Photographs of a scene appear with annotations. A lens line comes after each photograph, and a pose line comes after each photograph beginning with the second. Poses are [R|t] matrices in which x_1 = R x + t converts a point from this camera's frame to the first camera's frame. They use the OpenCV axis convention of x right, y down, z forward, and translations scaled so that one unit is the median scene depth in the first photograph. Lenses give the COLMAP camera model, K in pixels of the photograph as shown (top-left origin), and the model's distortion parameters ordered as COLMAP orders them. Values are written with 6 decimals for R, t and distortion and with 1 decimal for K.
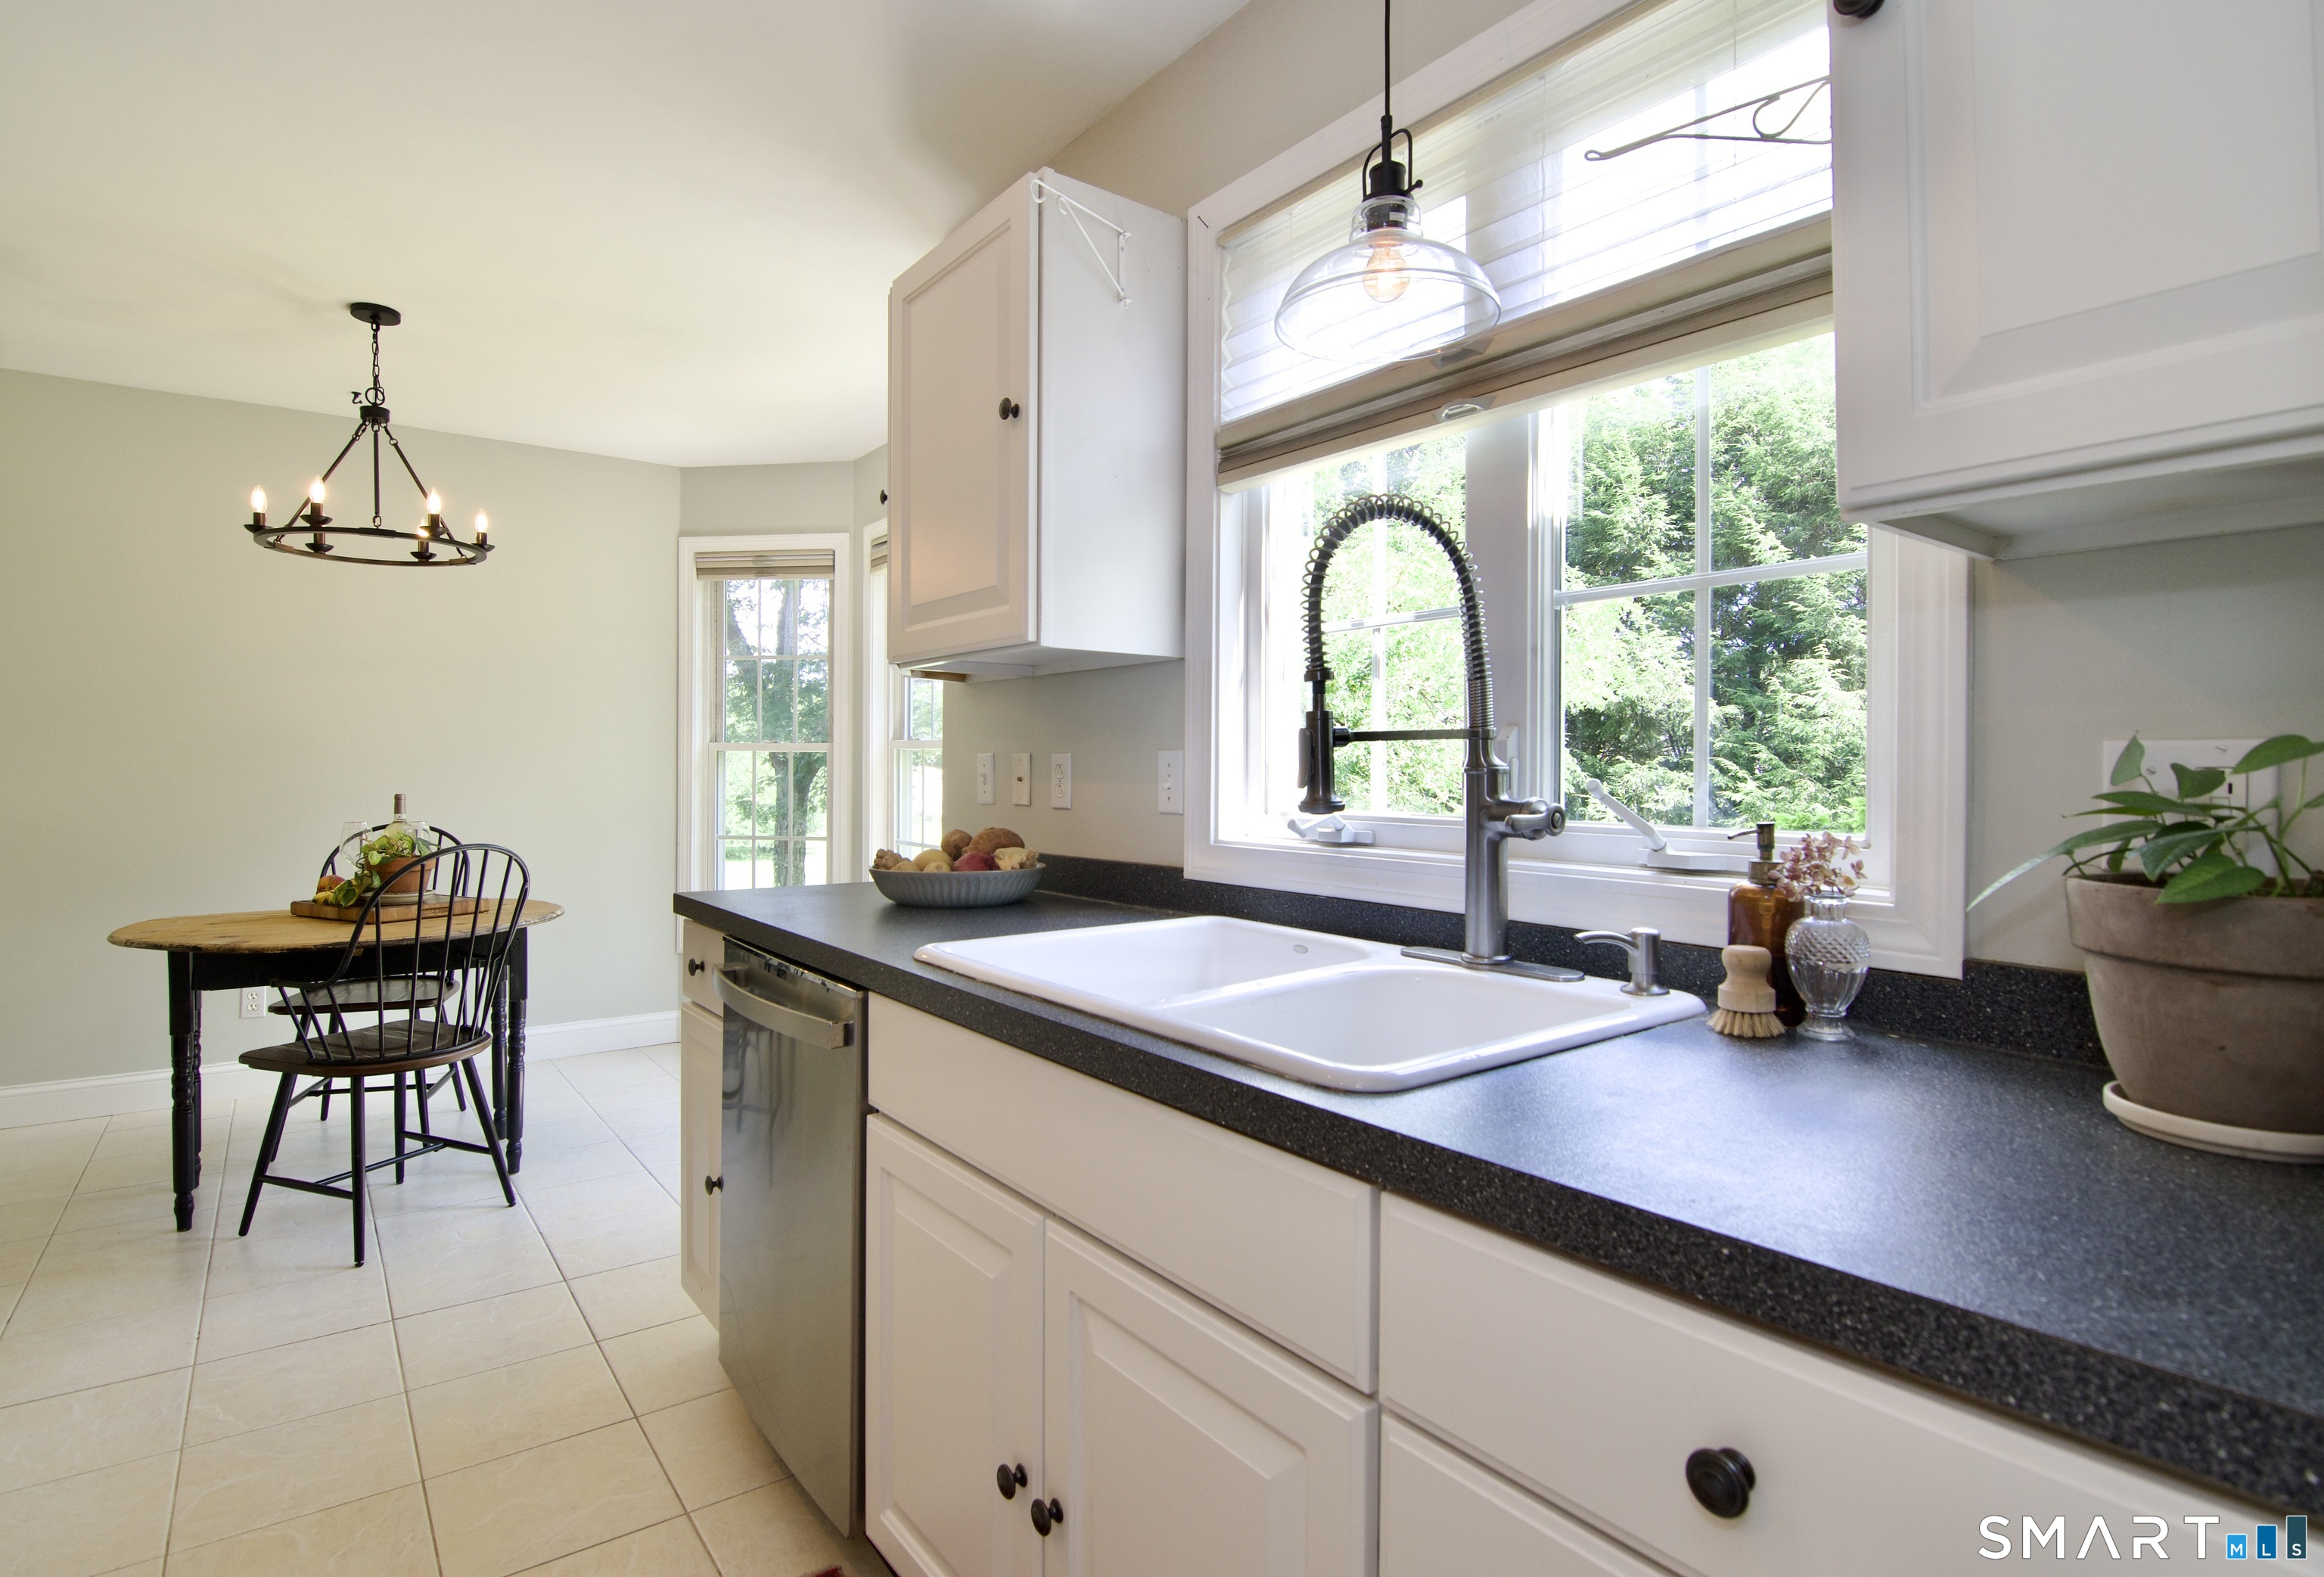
lens RADIAL K [[1153.1, 0, 1175.9], [0, 1153.1, 777.2], [0, 0, 1]] dist [-0.012970, -0.005019]
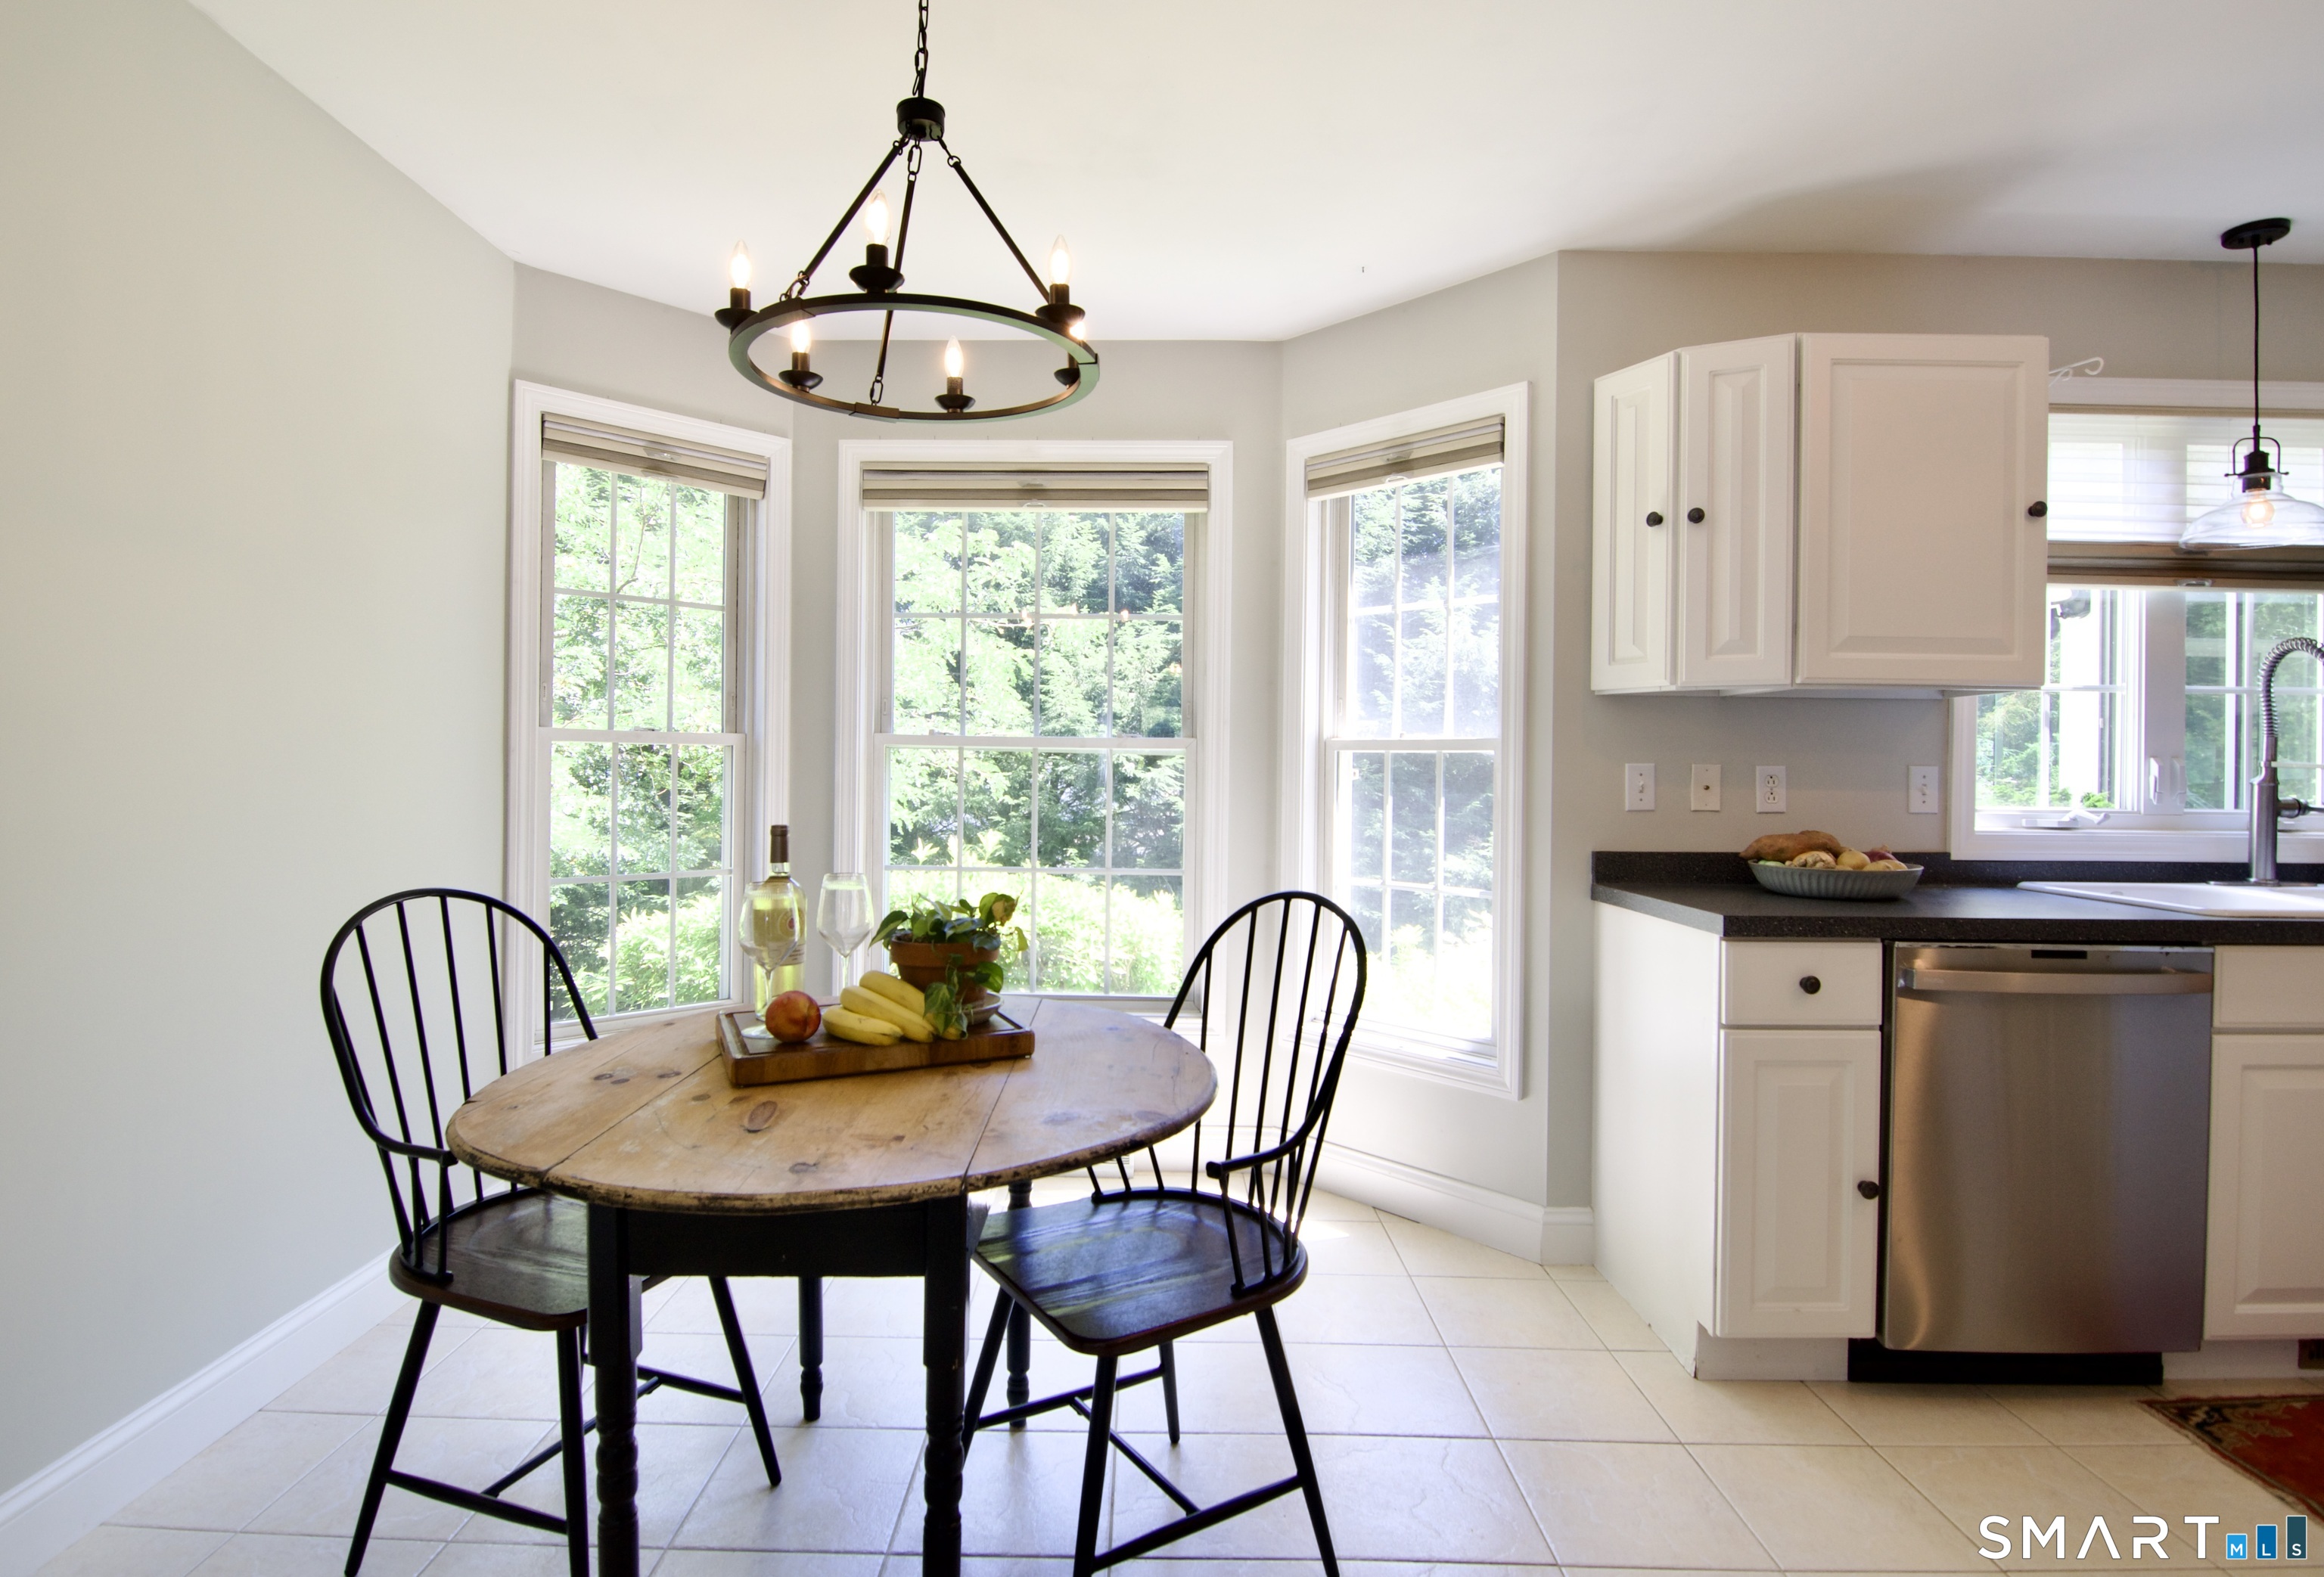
lens RADIAL K [[1152.8, 0, 1147.6], [0, 1152.8, 773.4], [0, 0, 1]] dist [-0.012970, -0.005019]
pose [[0.626135, -0.005965, 0.779692, -2.034602], [-0.002559, 0.999950, 0.009705, -0.032444], [-0.779710, -0.008072, 0.626089, 1.091203]]
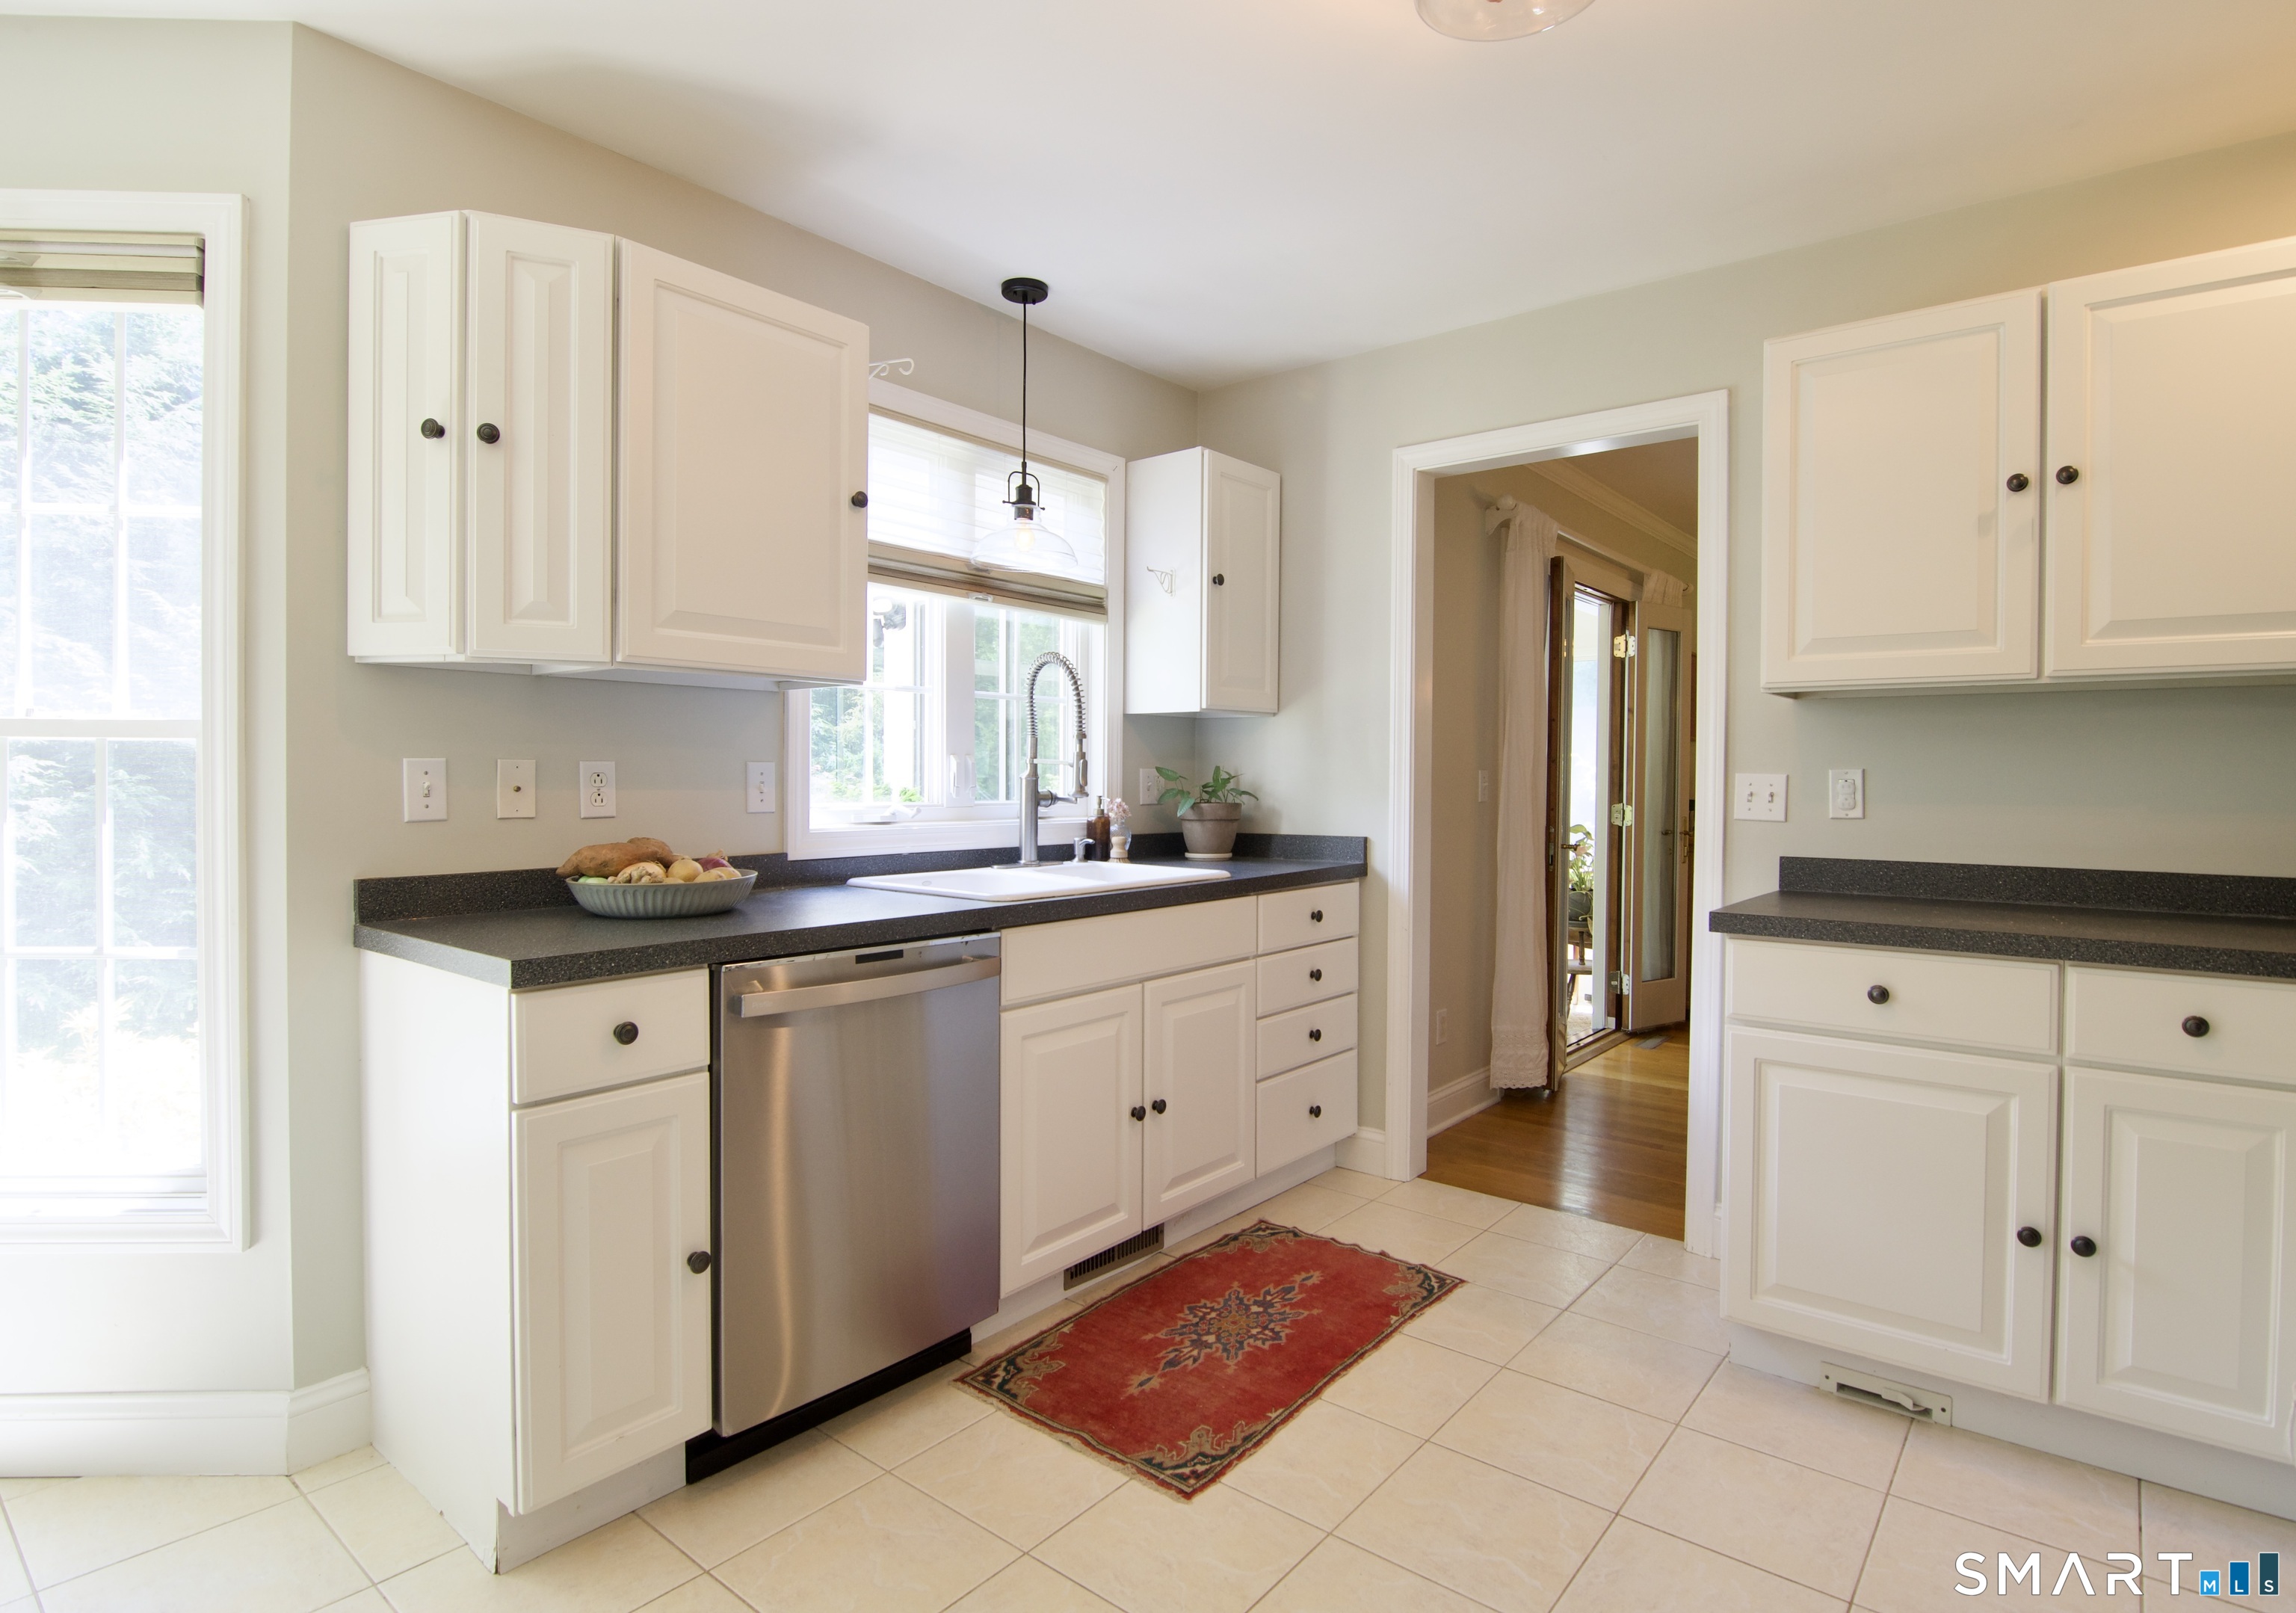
lens RADIAL K [[1175.0, 0, 1159.9], [0, 1175.0, 795.0], [0, 0, 1]] dist [-0.010767, -0.003251]
pose [[-0.222248, -0.025281, 0.974662, -1.701821], [-0.003957, 0.999679, 0.025028, -0.027432], [-0.974982, 0.001705, -0.222277, 1.080079]]
